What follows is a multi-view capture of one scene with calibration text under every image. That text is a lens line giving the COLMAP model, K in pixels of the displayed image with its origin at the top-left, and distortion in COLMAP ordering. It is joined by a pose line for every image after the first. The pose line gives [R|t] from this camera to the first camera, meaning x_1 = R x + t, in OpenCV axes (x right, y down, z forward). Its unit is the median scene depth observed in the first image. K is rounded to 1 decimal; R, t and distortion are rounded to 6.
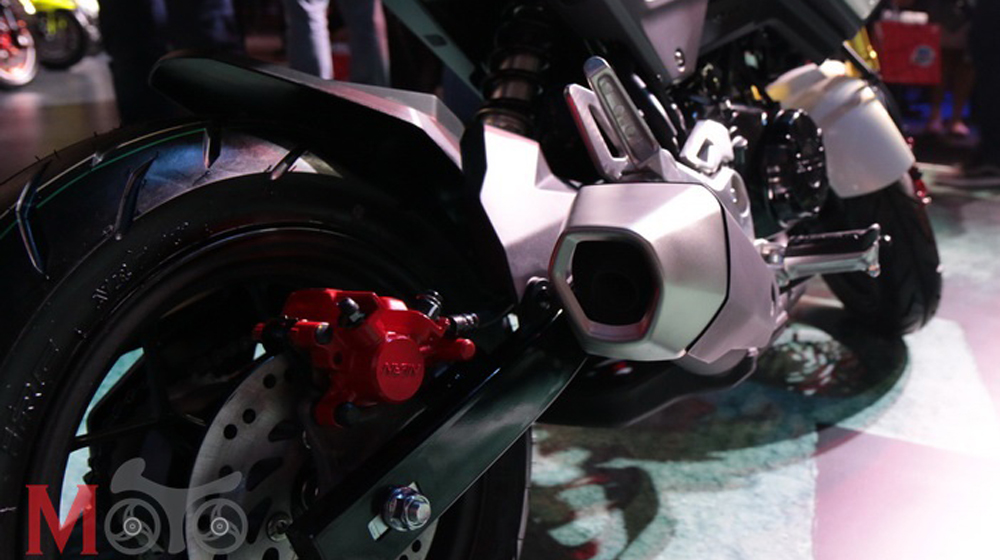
lens RADIAL K [[802.6, 0, 499.8], [0, 802.6, 274.8], [0, 0, 1]] dist [-0.001352, 0.000184]
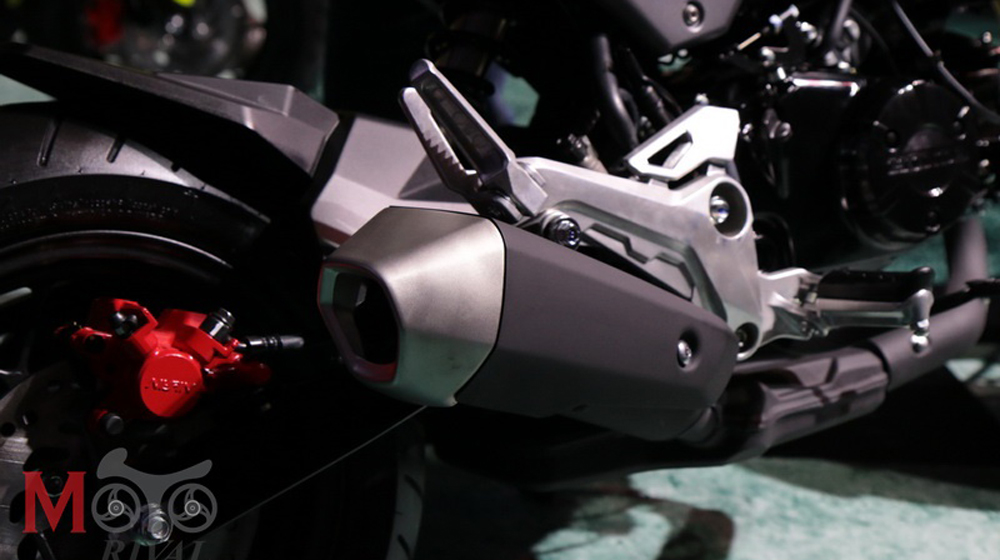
lens RADIAL K [[1823.7, 0, 499.9], [0, 1823.7, 281.5], [0, 0, 1]] dist [0.204672, 0.000000]
pose [[0.925517, 0.079367, -0.370297, 1.004233], [-0.068343, 0.996743, 0.042819, -0.126237], [0.372489, -0.014322, 0.927926, -0.883472]]
